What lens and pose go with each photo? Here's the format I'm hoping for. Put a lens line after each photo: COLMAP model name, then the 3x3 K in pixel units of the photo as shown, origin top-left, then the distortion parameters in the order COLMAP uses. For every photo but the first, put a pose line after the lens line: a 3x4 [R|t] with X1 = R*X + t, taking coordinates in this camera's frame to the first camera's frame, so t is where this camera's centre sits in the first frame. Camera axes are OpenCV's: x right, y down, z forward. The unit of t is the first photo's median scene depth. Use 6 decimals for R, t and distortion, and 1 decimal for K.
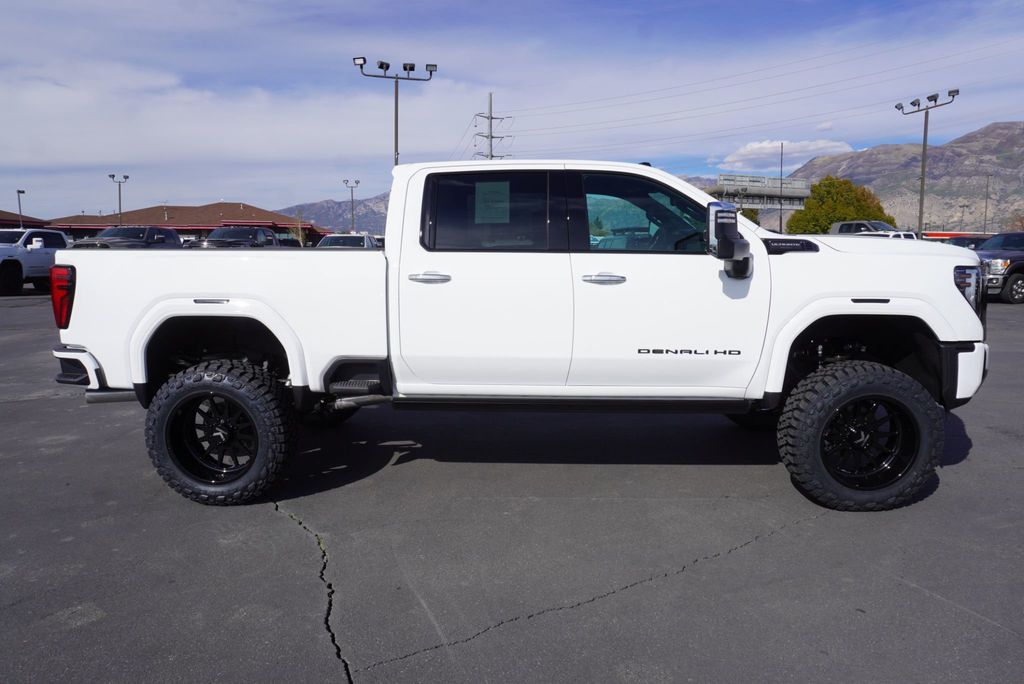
lens RADIAL K [[684.9, 0, 512.0], [0, 684.9, 342.0], [0, 0, 1]] dist [-0.049959, 0.044852]
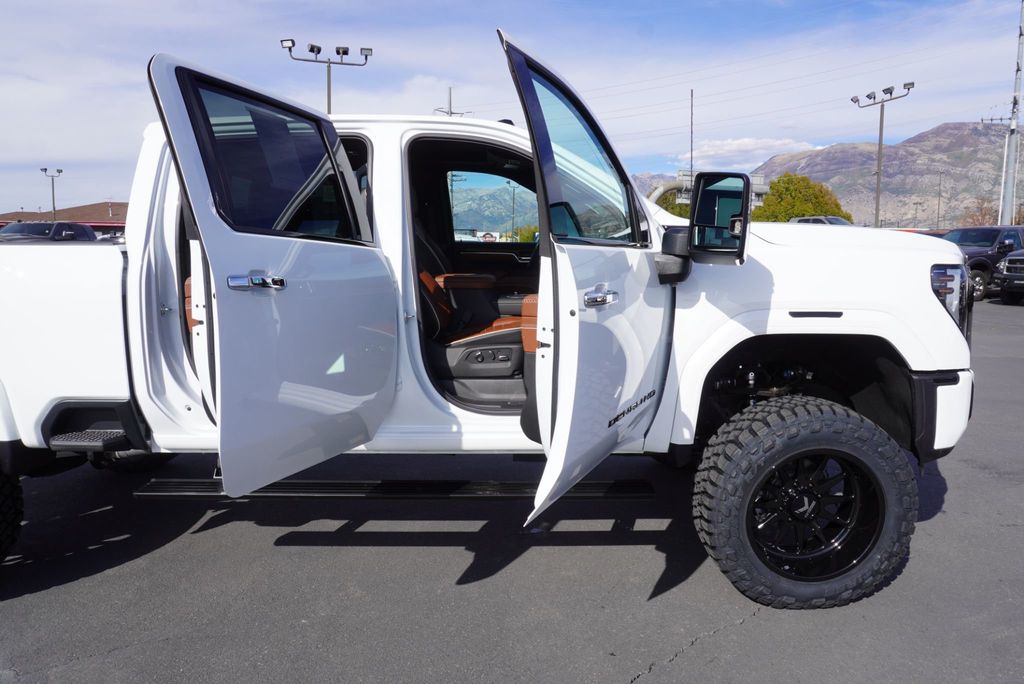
lens RADIAL K [[684.9, 0, 512.0], [0, 684.9, 342.0], [0, 0, 1]] dist [-0.049959, 0.044852]
pose [[0.998758, -0.008240, 0.049129, 0.171061], [0.008039, 0.999959, 0.004282, -0.035613], [-0.049162, -0.003882, 0.998783, 0.297344]]
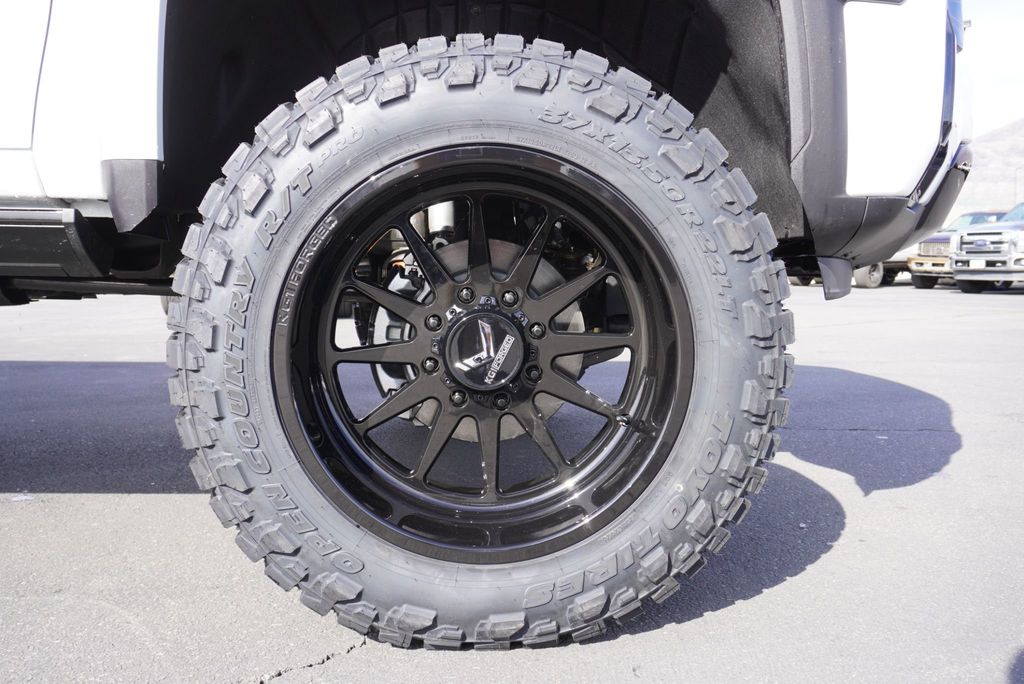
lens RADIAL K [[872.6, 0, 512.1], [0, 872.6, 338.1], [0, 0, 1]] dist [0.002230, 0.001513]
pose [[0.996357, 0.005703, 0.085091, 0.488425], [-0.001260, 0.998637, -0.052175, 0.151087], [-0.085273, 0.051878, 0.995006, 0.664965]]
